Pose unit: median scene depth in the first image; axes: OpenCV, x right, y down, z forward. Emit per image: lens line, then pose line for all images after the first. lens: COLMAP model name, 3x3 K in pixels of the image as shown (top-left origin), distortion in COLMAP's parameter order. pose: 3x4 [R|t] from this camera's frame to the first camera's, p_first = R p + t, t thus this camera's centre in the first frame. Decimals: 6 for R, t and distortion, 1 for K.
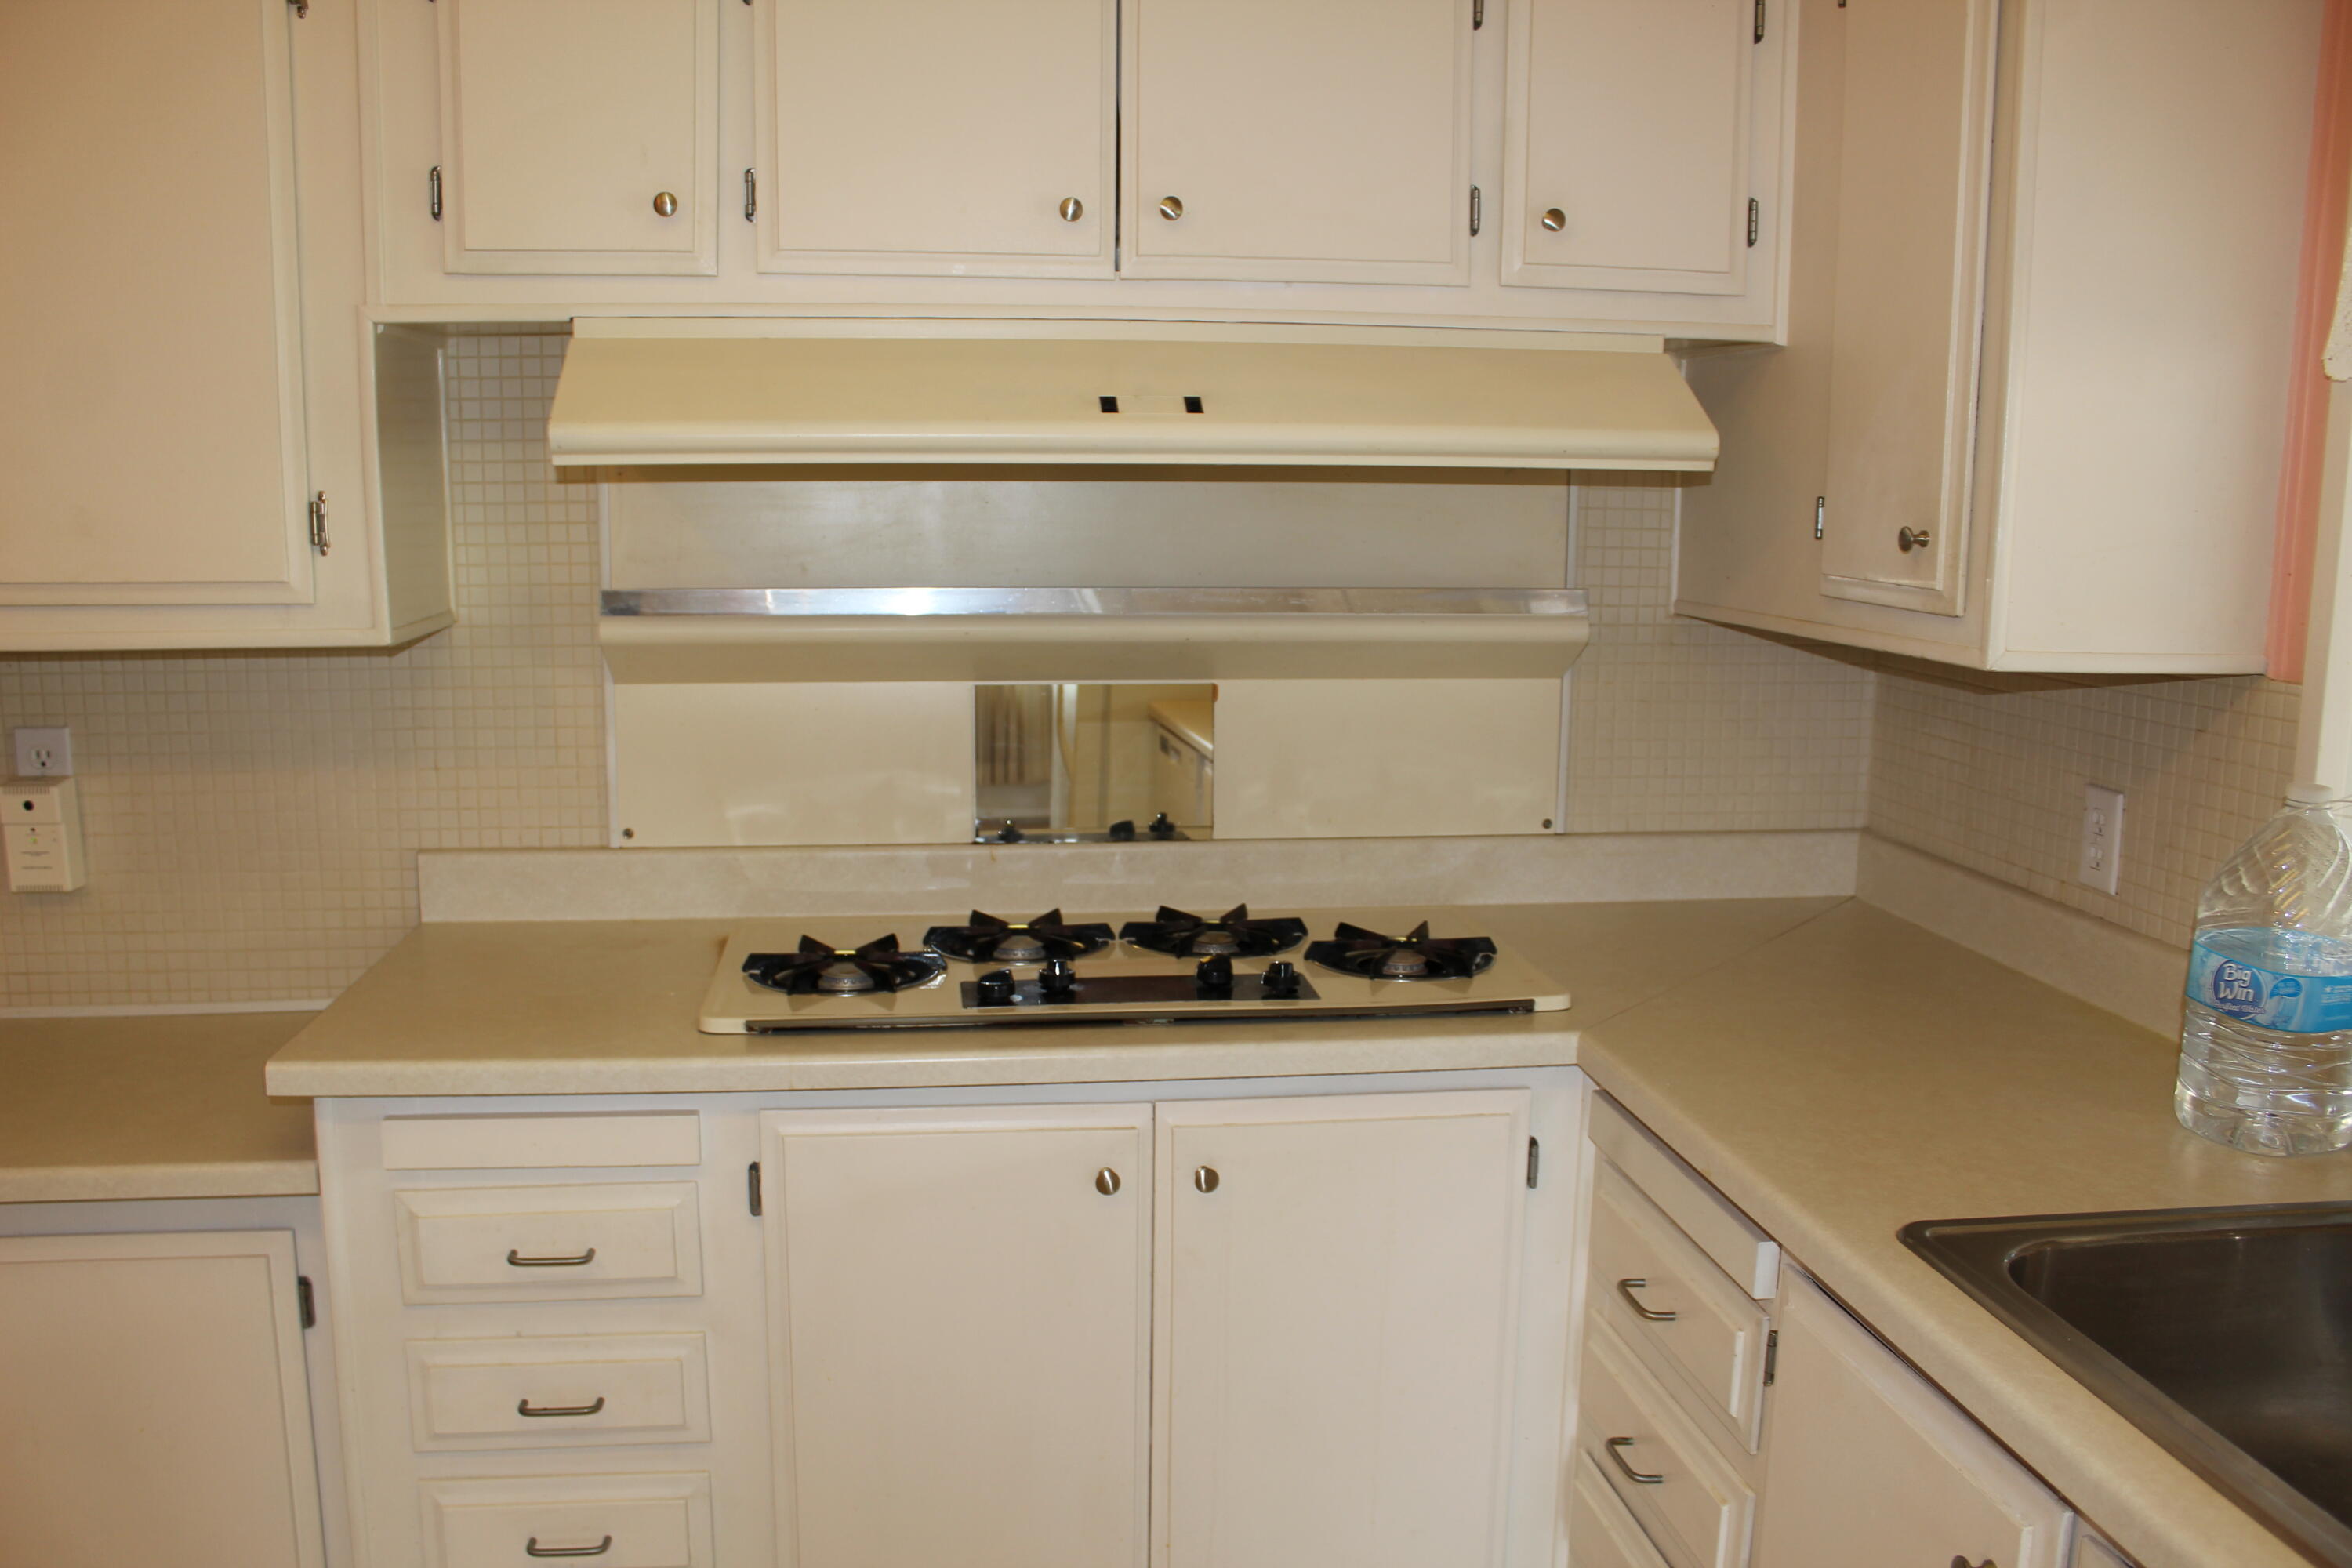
lens RADIAL K [[1956.2, 0, 1165.9], [0, 1956.2, 787.1], [0, 0, 1]] dist [-0.165472, 0.148034]
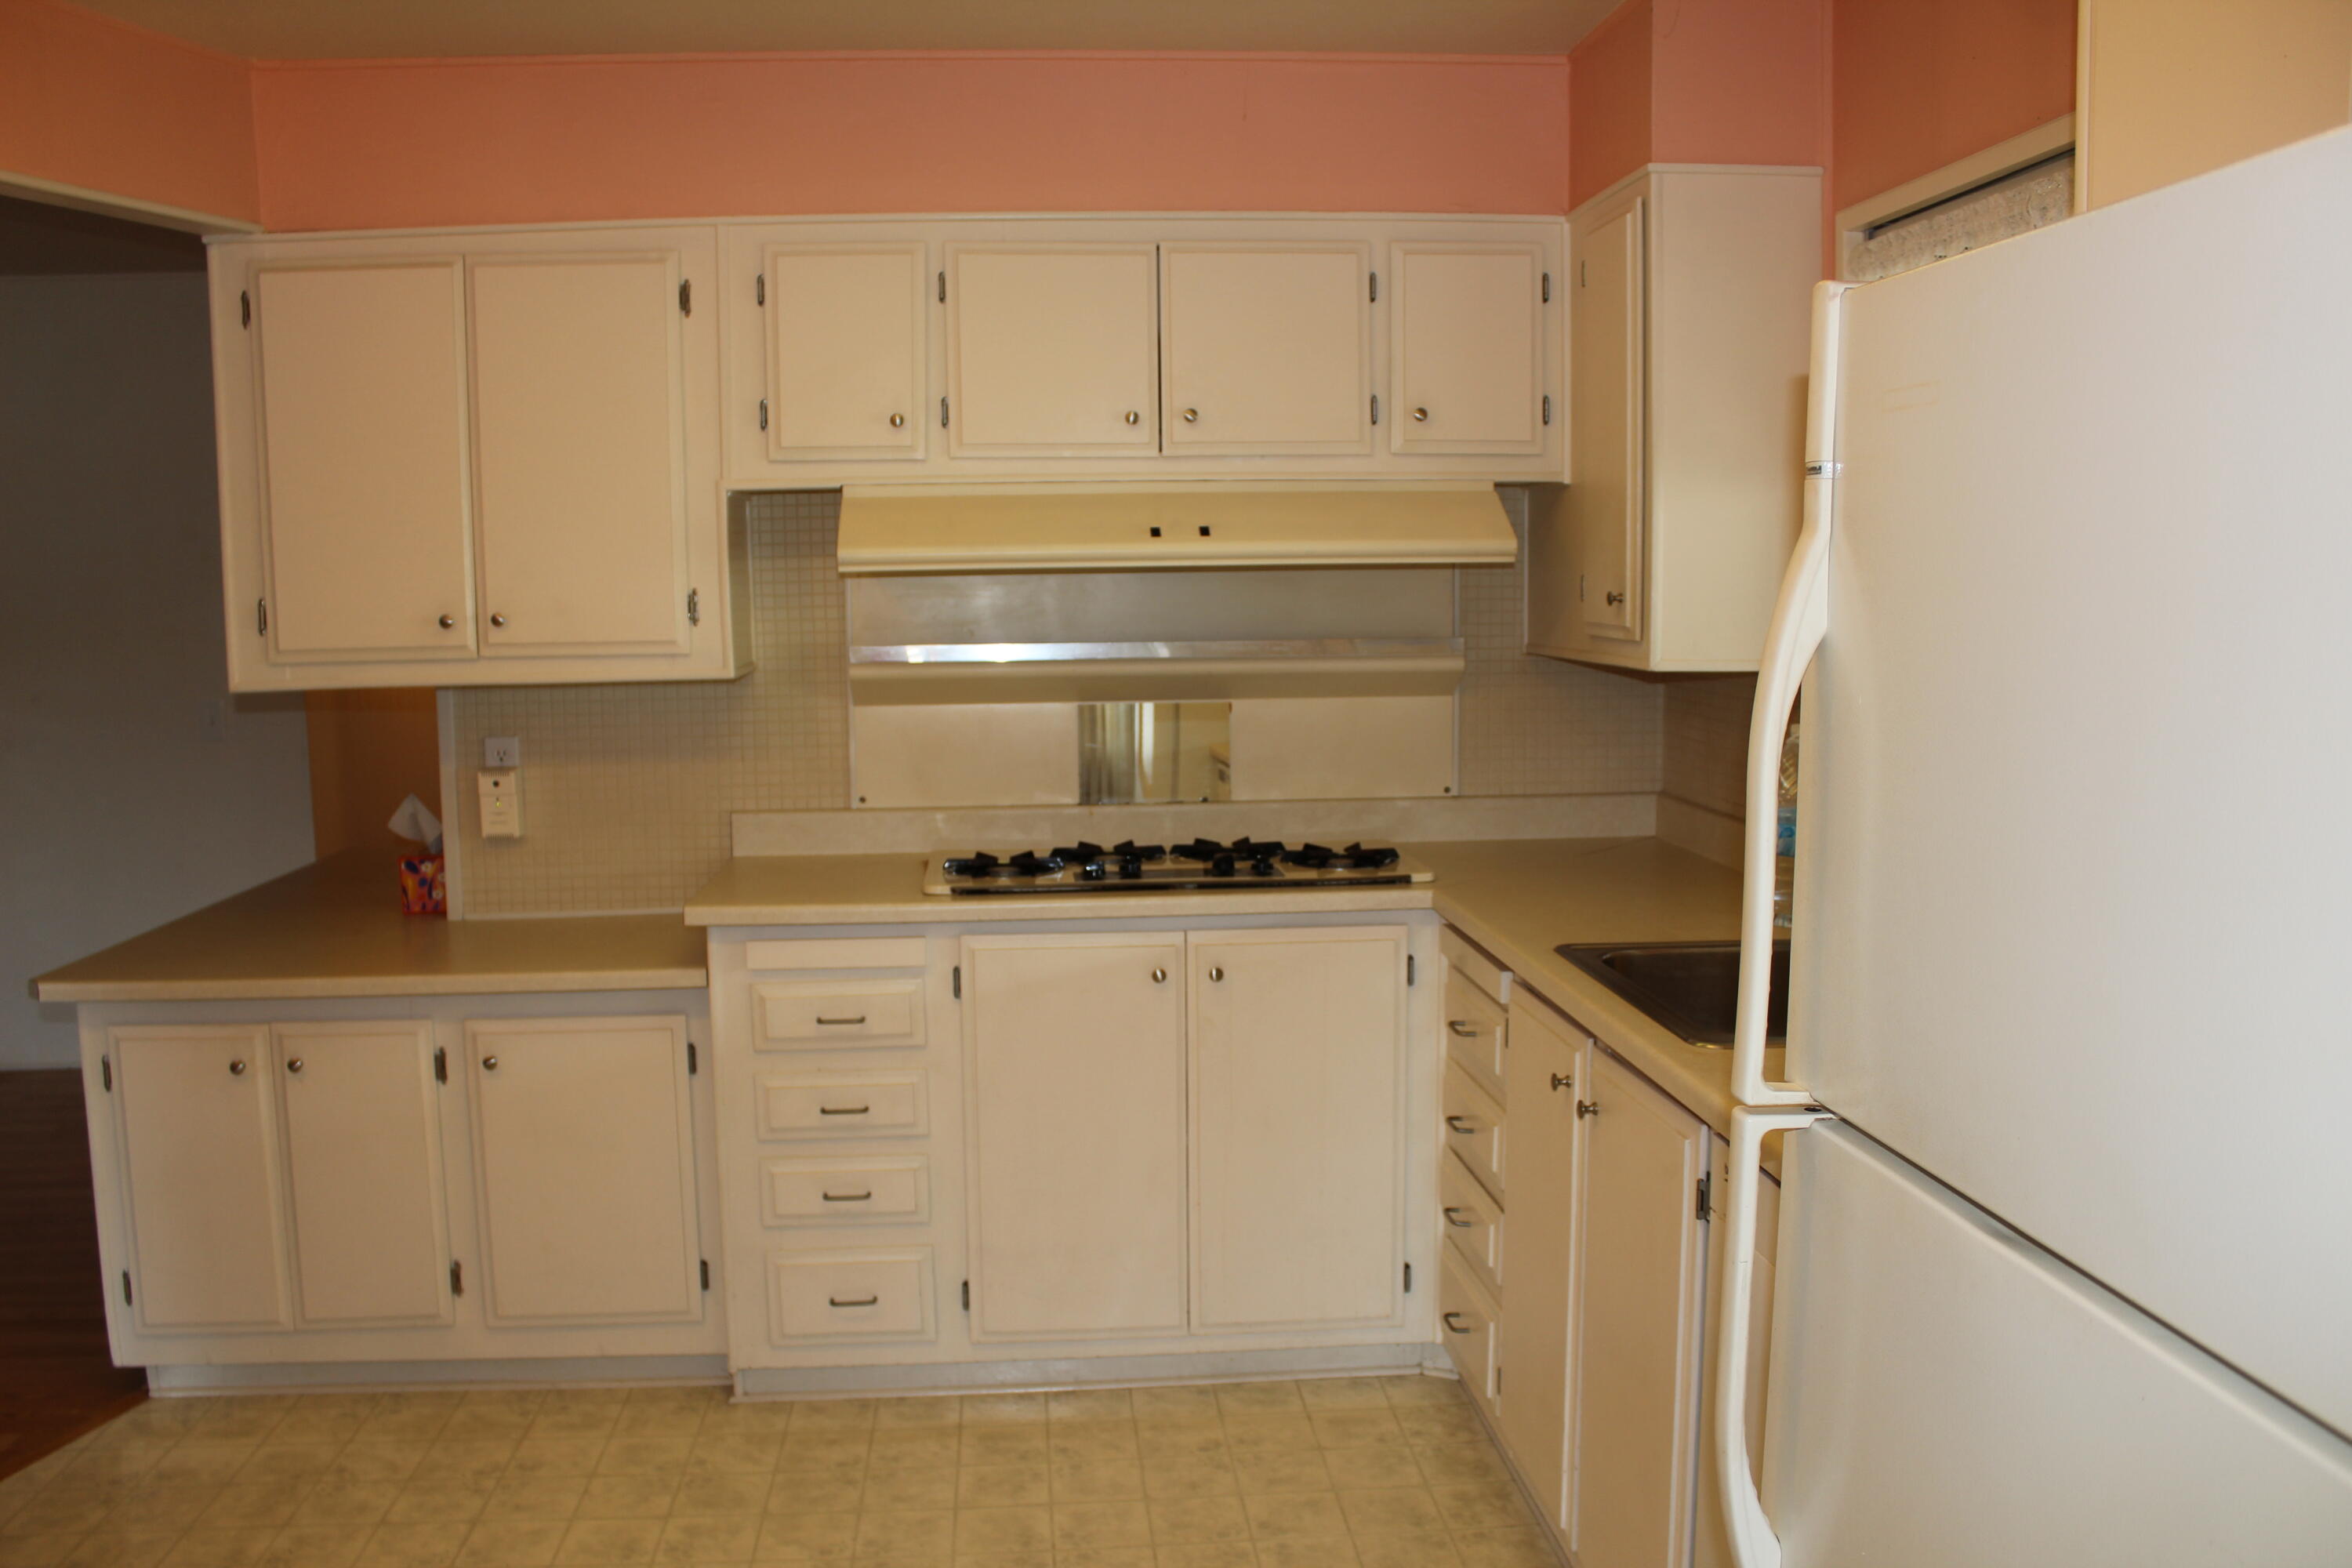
lens RADIAL K [[1956.2, 0, 1174.1], [0, 1956.2, 785.4], [0, 0, 1]] dist [-0.165472, 0.148034]
pose [[0.998987, -0.014693, -0.042544, 0.056006], [0.012649, 0.998771, -0.047926, 0.108643], [0.043196, 0.047339, 0.997944, -0.700665]]
